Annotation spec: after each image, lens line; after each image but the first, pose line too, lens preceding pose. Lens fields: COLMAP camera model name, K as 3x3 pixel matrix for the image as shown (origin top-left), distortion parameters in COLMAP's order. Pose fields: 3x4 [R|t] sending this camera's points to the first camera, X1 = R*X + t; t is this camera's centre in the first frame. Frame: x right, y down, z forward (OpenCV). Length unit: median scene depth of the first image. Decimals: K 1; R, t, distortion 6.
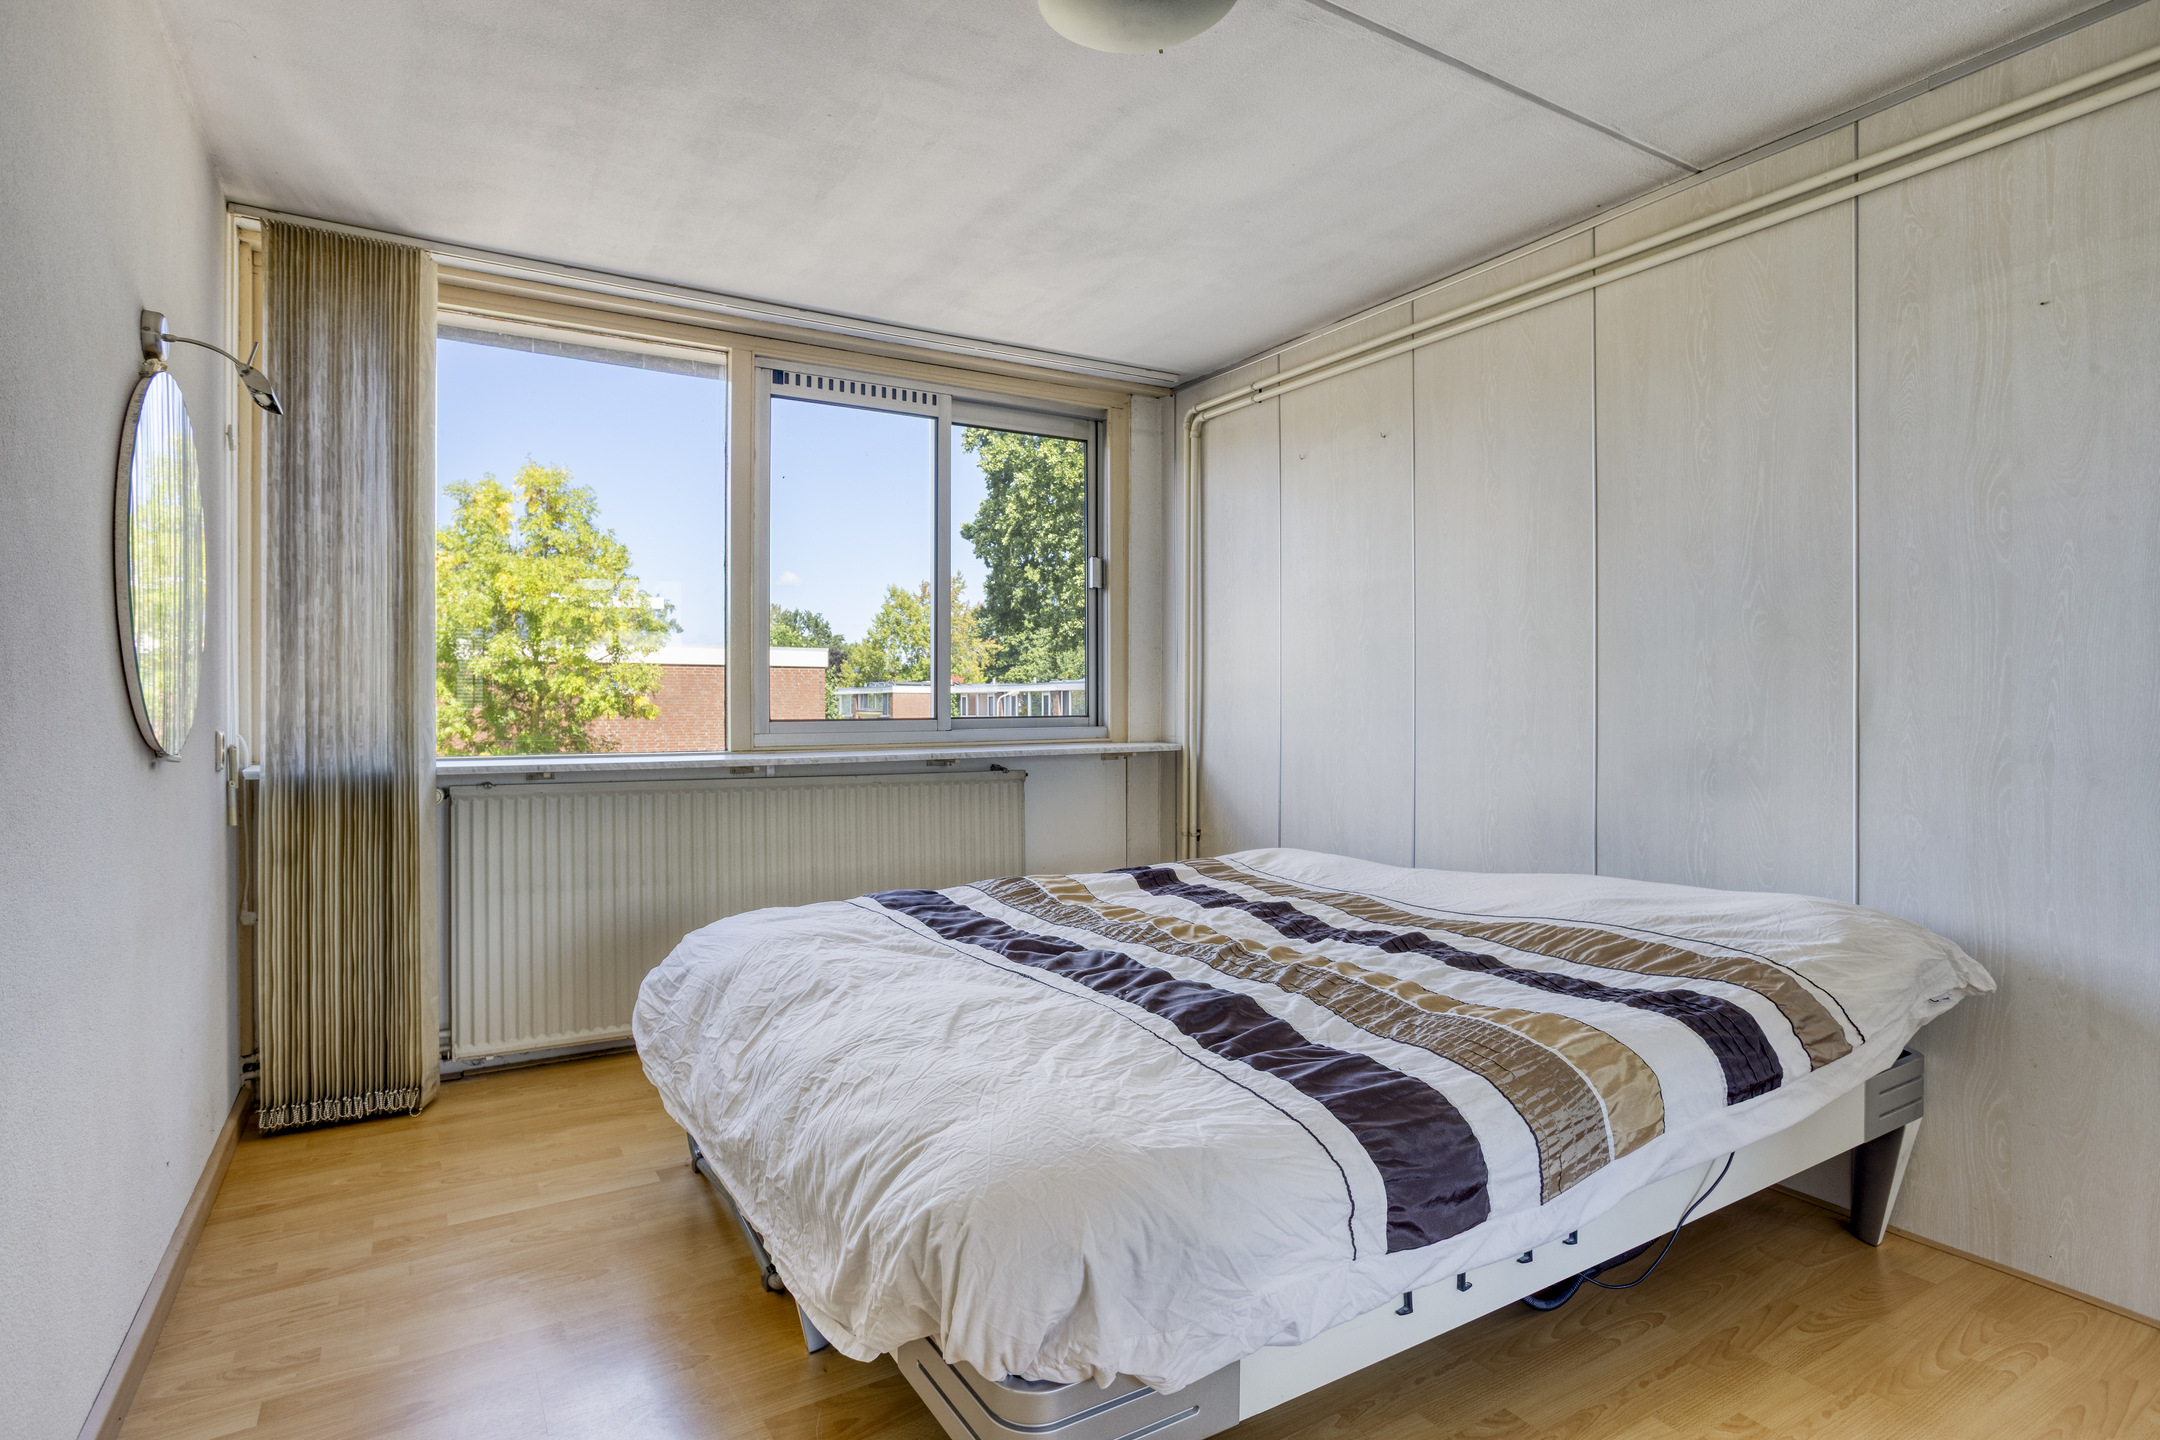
lens RADIAL K [[1110.5, 0, 1076.2], [0, 1110.5, 717.7], [0, 0, 1]] dist [-0.052319, 0.003750]
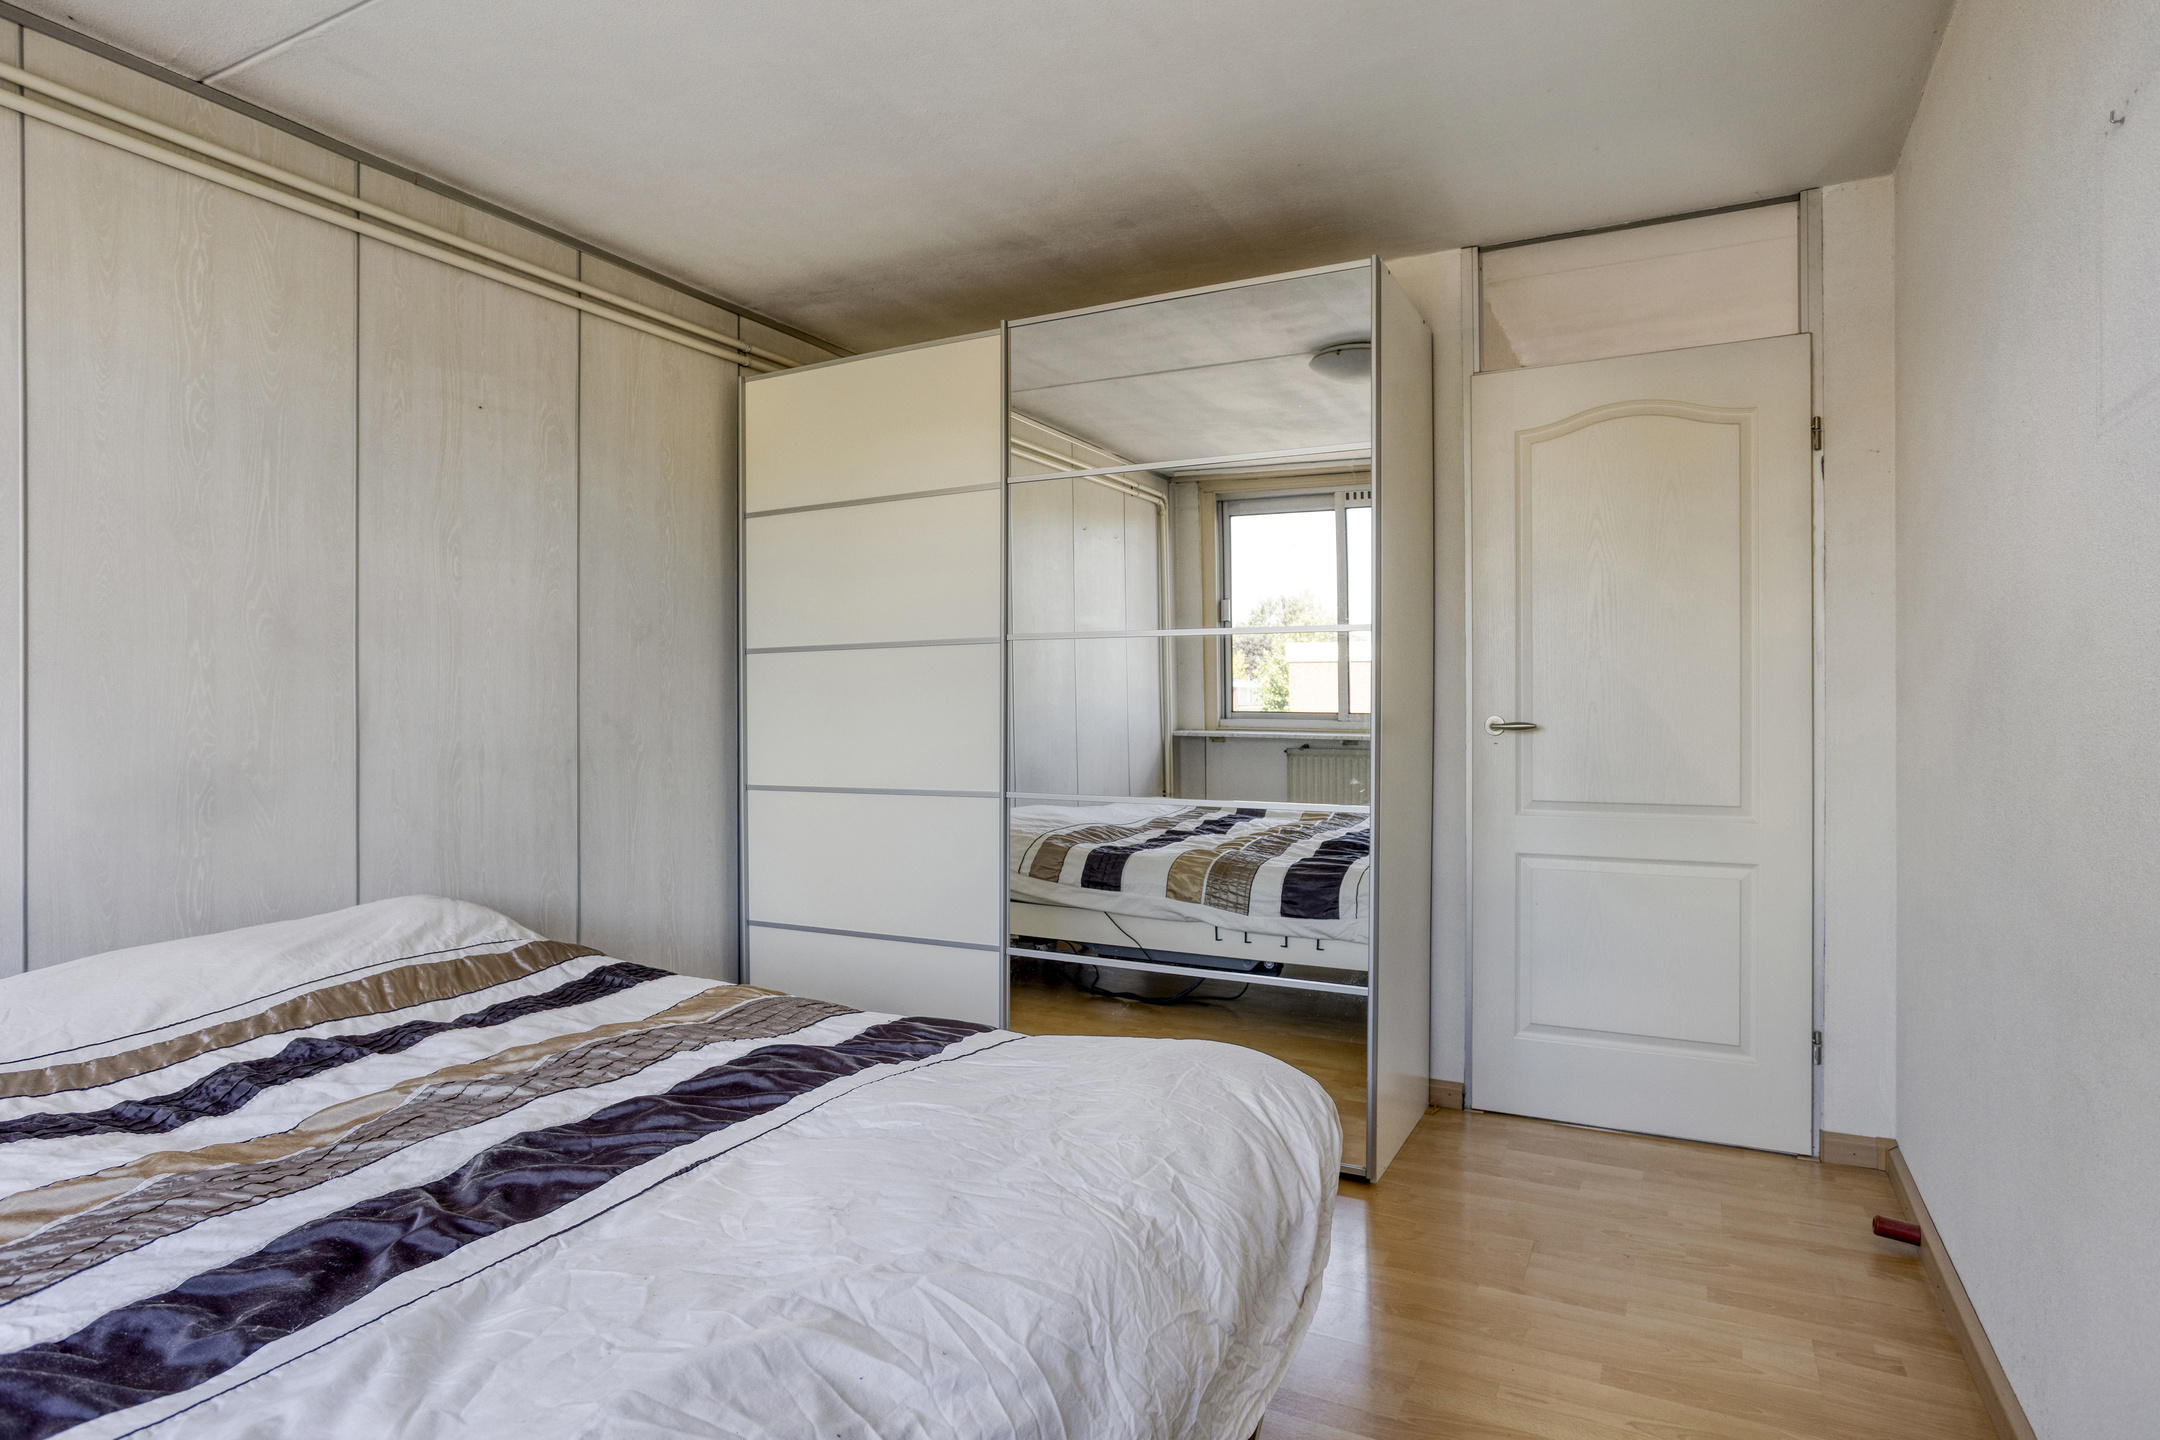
lens RADIAL K [[1166.2, 0, 1074.0], [0, 1166.2, 704.0], [0, 0, 1]] dist [-0.003595, -0.000275]
pose [[-0.538840, 0.004055, 0.842399, -0.586085], [0.012670, 0.999914, 0.003291, -0.016601], [-0.842313, 0.012447, -0.538845, 0.976039]]
